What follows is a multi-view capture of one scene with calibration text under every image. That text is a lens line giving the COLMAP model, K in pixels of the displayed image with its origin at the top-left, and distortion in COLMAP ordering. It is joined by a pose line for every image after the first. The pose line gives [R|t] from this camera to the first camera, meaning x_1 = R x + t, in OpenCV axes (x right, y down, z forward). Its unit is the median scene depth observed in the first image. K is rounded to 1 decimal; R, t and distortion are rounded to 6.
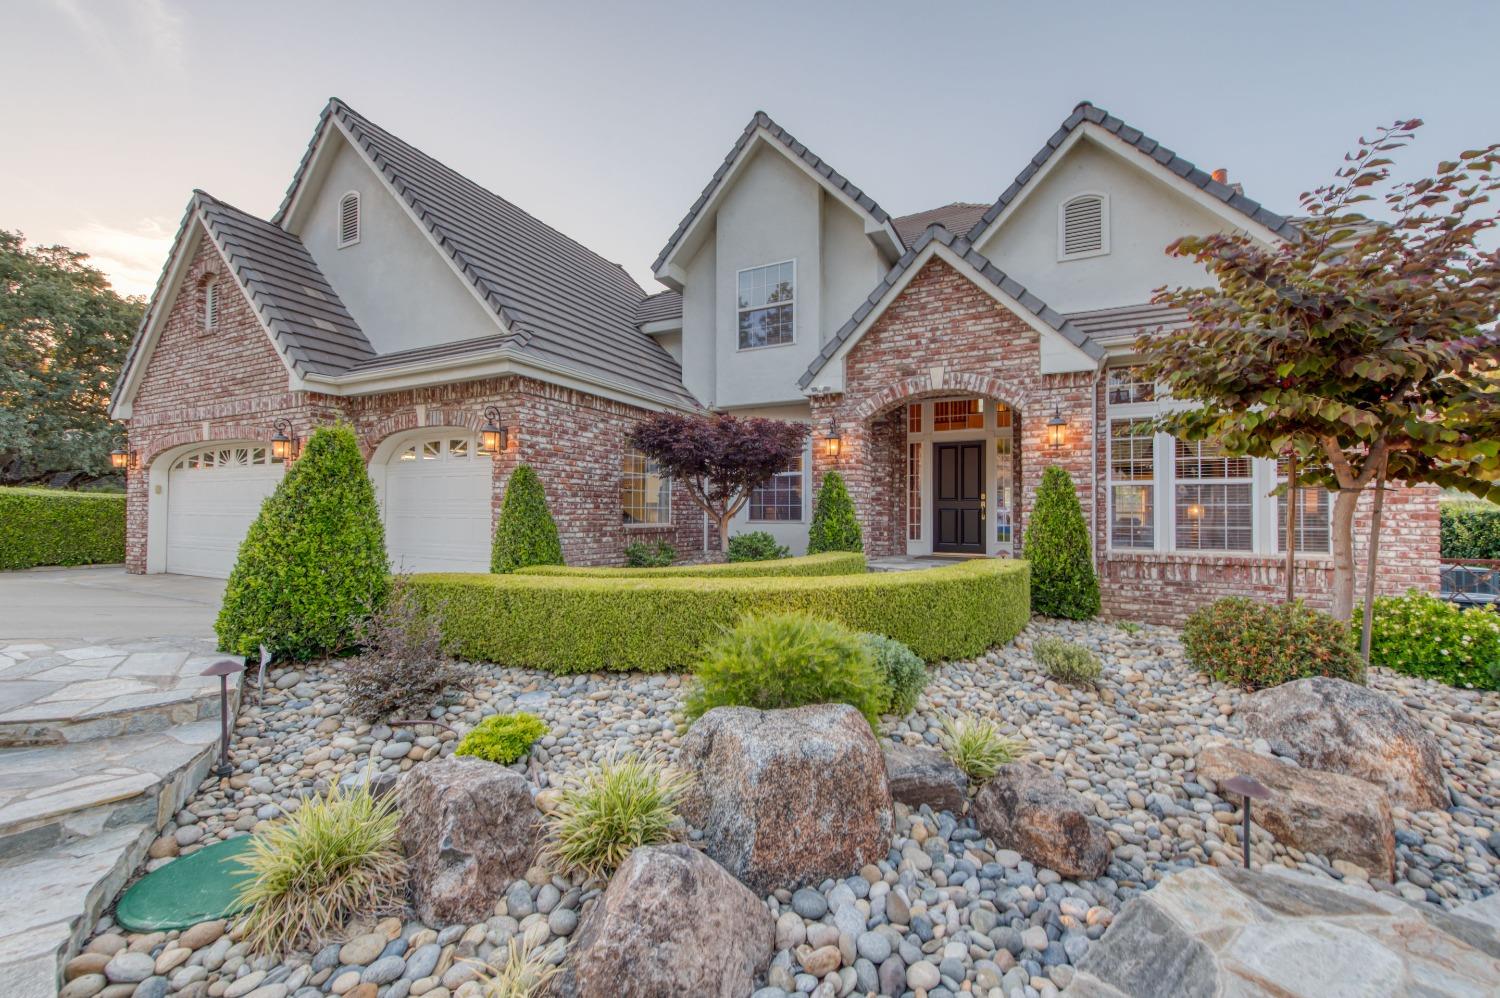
lens RADIAL K [[589.8, 0, 727.9], [0, 589.8, 503.1], [0, 0, 1]] dist [0.009683, 0.000002]
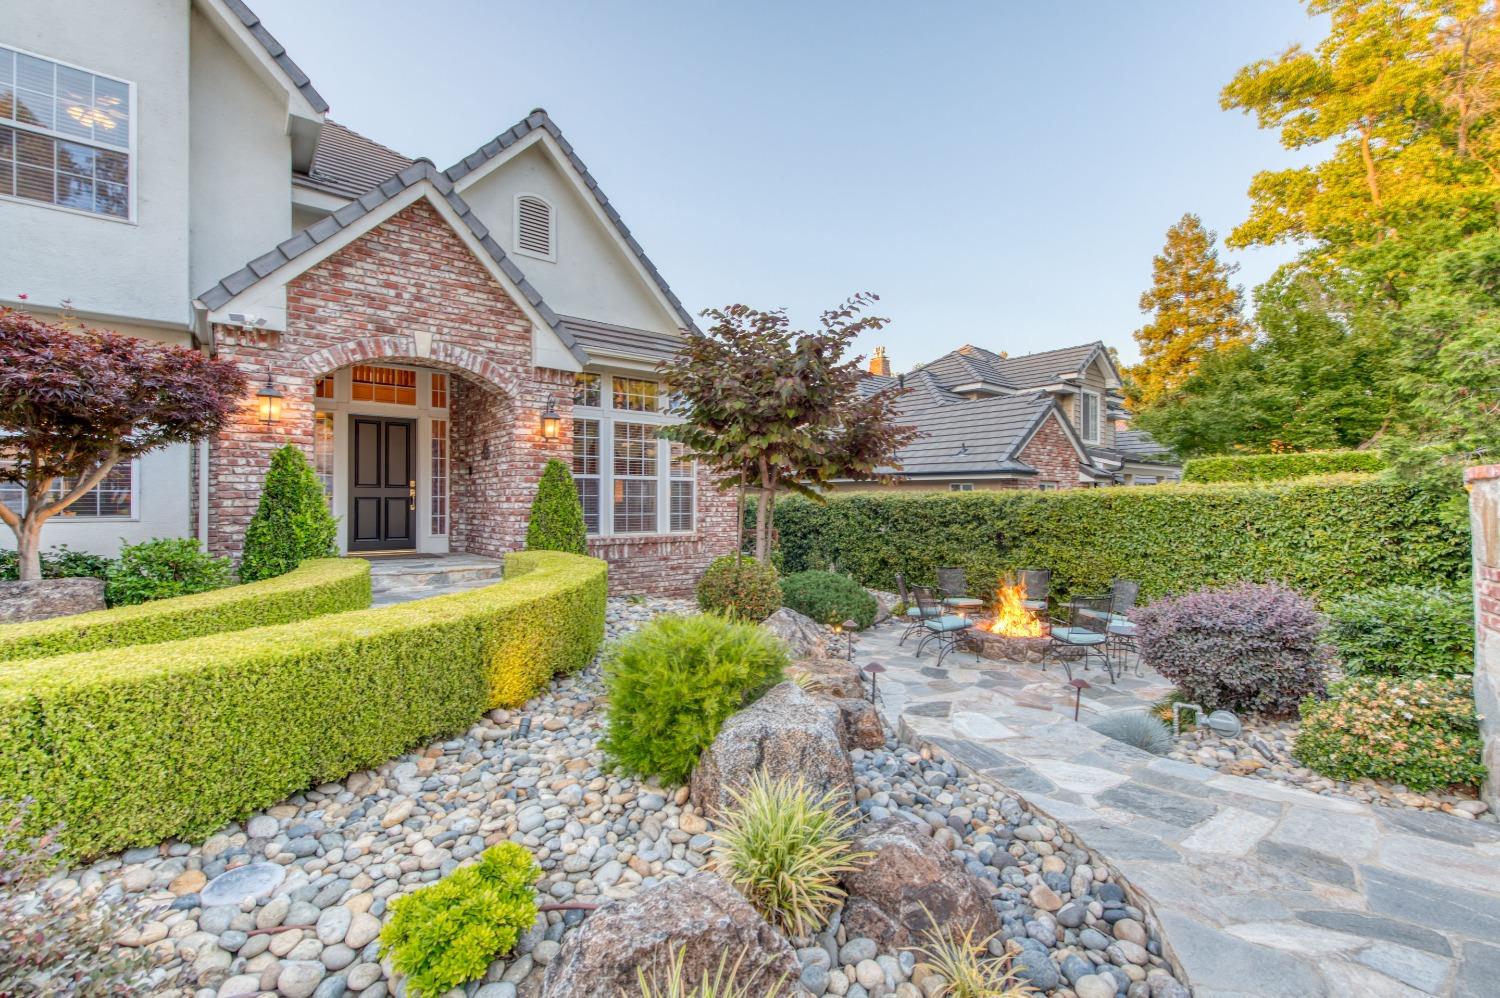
lens RADIAL K [[676.2, 0, 727.4], [0, 676.2, 501.5], [0, 0, 1]] dist [0.002049, -0.000577]
pose [[0.406405, -0.004389, 0.913683, -0.364295], [-0.016704, 0.999786, 0.012232, -0.006104], [-0.913540, -0.020233, 0.406245, 0.209349]]
